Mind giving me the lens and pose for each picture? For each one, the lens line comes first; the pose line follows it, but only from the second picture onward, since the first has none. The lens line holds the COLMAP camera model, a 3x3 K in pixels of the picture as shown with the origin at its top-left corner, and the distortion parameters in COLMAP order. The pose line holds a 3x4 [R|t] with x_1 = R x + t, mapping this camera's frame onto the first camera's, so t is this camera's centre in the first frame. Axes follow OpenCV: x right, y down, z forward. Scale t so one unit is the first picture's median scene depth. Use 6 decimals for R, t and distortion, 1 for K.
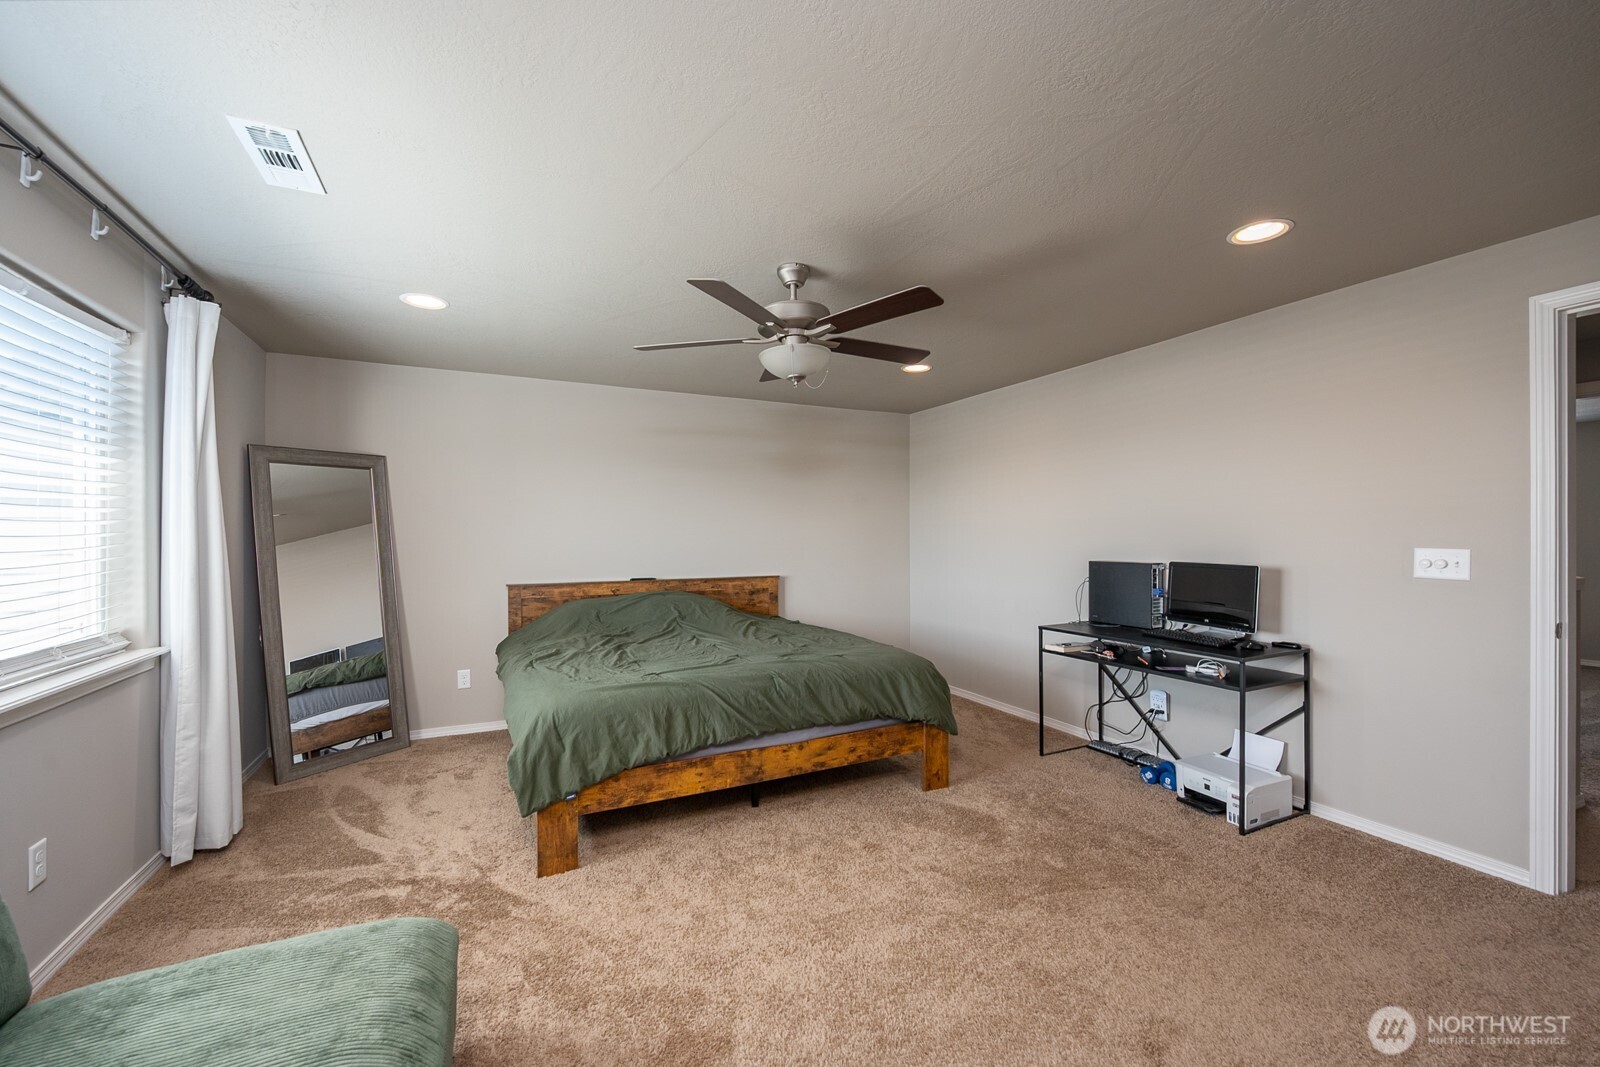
lens RADIAL K [[642.4, 0, 815.1], [0, 642.4, 538.1], [0, 0, 1]] dist [0.000409, -0.000986]
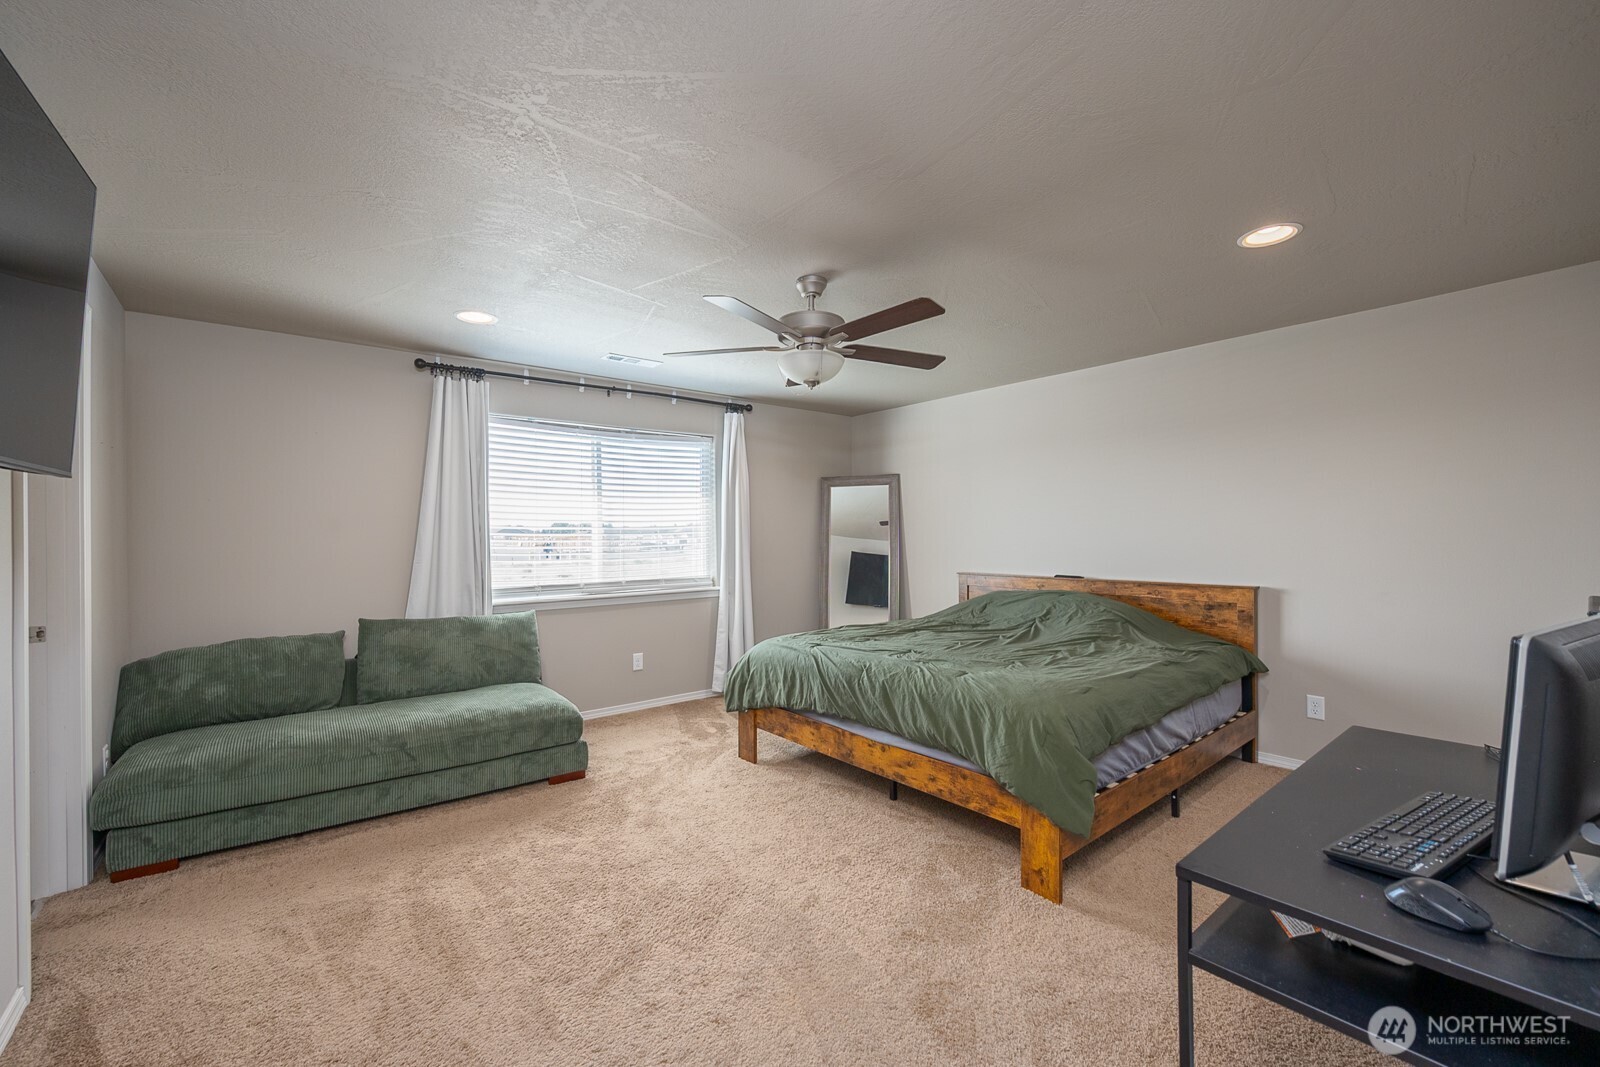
lens RADIAL K [[687.6, 0, 816.9], [0, 687.6, 543.6], [0, 0, 1]] dist [0.002614, -0.000343]
pose [[0.196951, 0.009899, -0.980363, 0.962530], [0.004571, 0.999929, 0.011015, 0.005609], [0.980403, -0.006651, 0.196892, 0.698410]]
